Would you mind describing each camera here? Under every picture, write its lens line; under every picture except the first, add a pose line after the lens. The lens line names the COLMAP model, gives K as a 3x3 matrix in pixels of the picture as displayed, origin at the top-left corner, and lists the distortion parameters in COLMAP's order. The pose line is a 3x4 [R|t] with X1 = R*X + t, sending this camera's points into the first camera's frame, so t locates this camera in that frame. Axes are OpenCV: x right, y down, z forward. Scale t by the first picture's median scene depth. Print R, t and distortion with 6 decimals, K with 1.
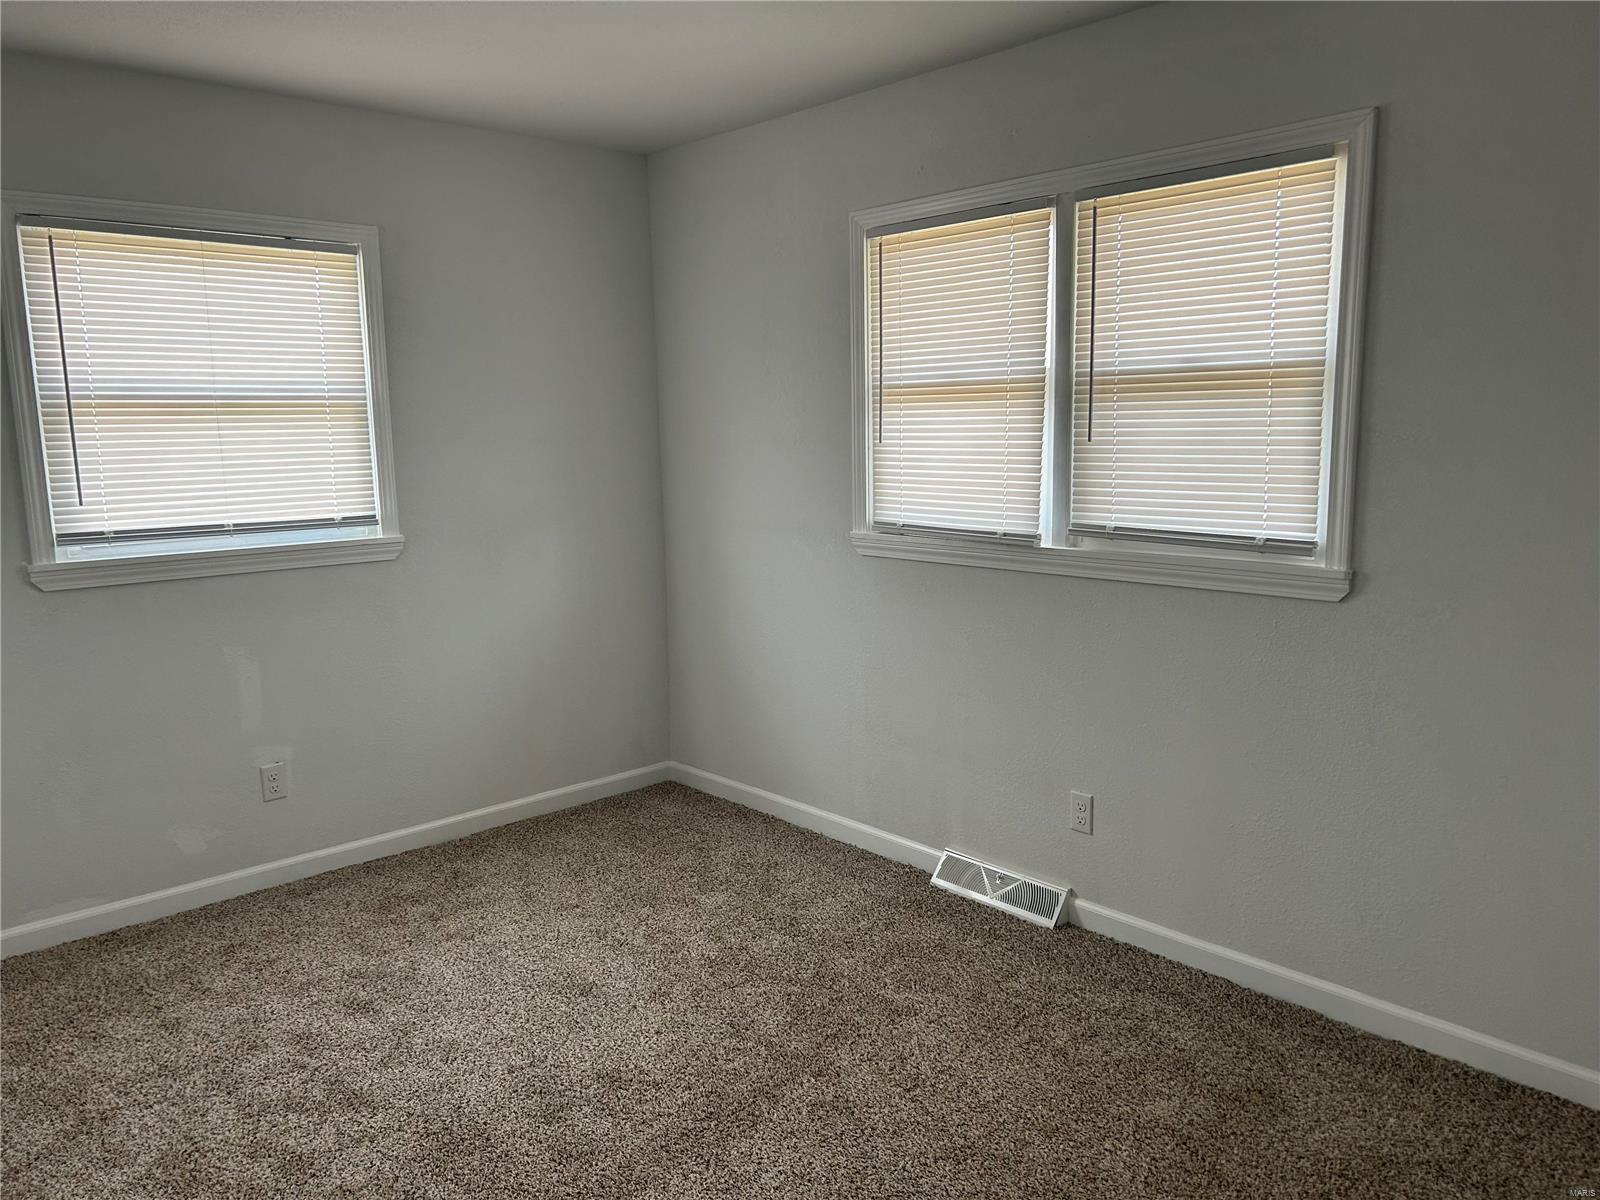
lens RADIAL K [[1201.4, 0, 800.5], [0, 1201.4, 606.3], [0, 0, 1]] dist [0.049726, -0.053147]
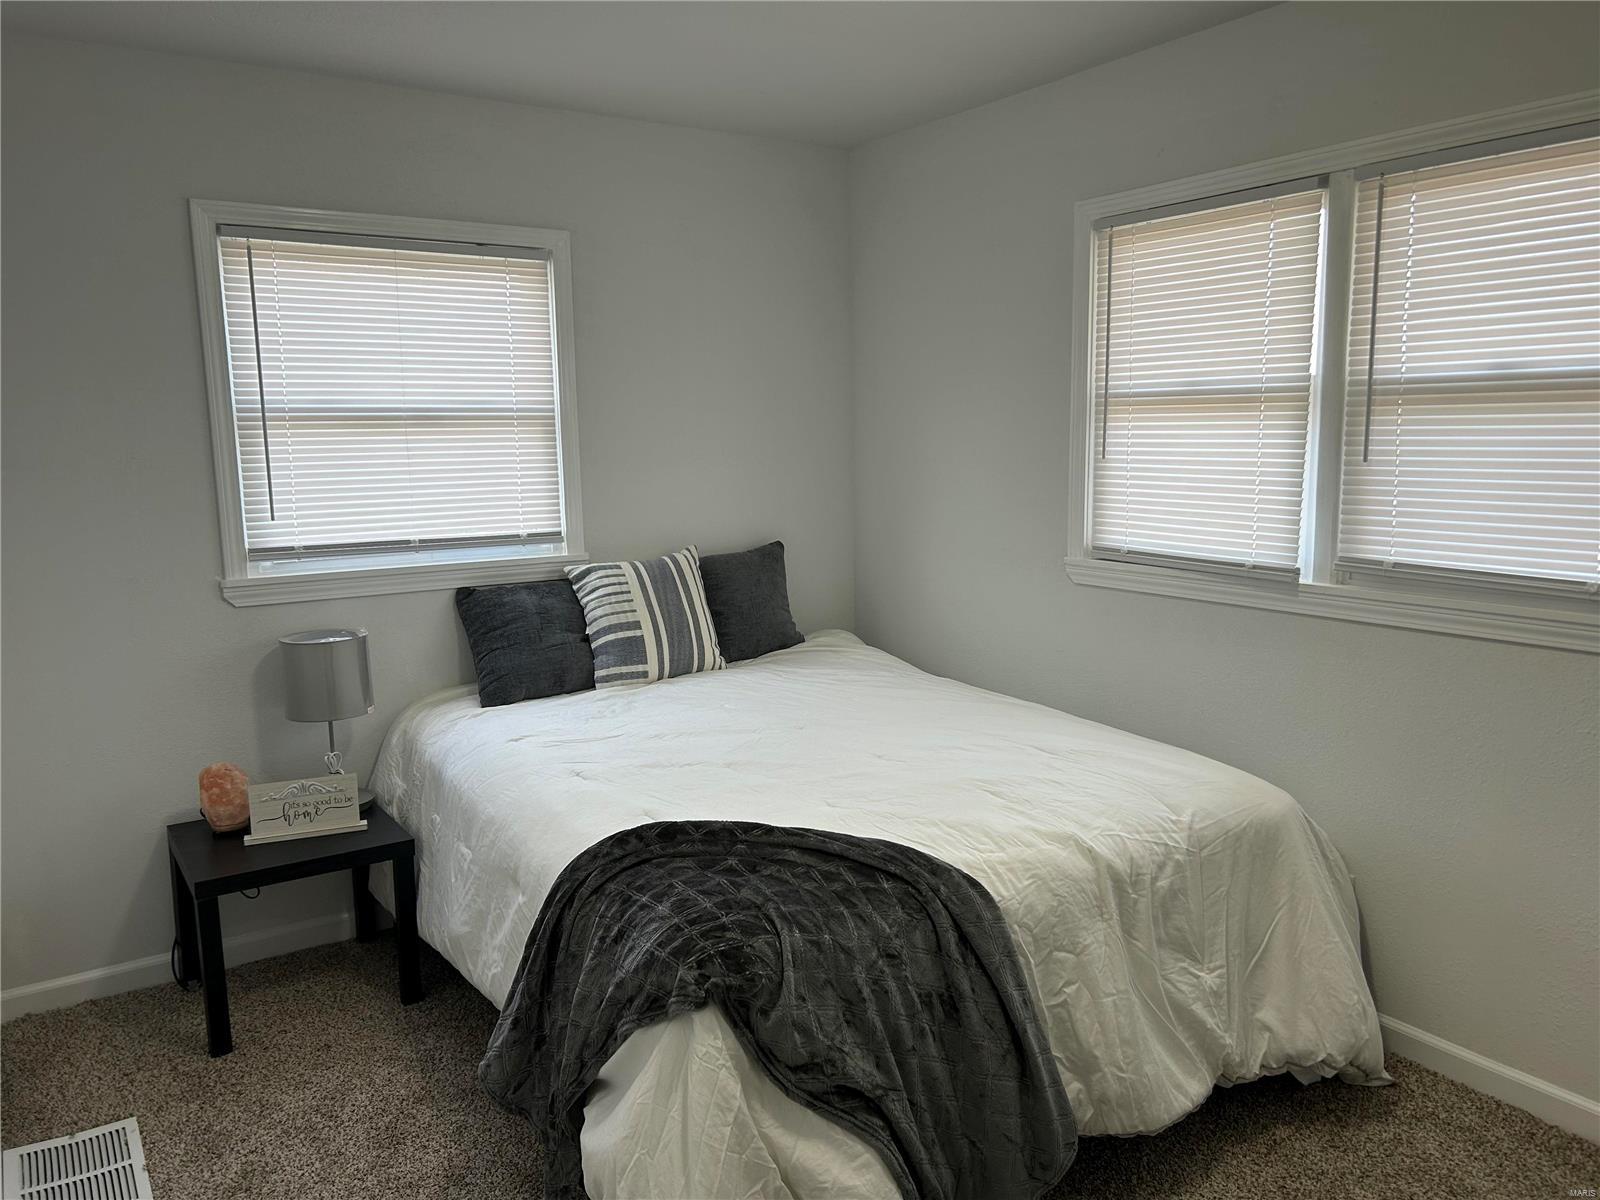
lens RADIAL K [[1201.4, 0, 800.3], [0, 1201.4, 595.2], [0, 0, 1]] dist [0.049726, -0.053147]
pose [[0.988637, 0.023433, -0.148486, -0.024078], [-0.024690, 0.999673, -0.006629, -0.026457], [0.148282, 0.010220, 0.988892, 0.096022]]
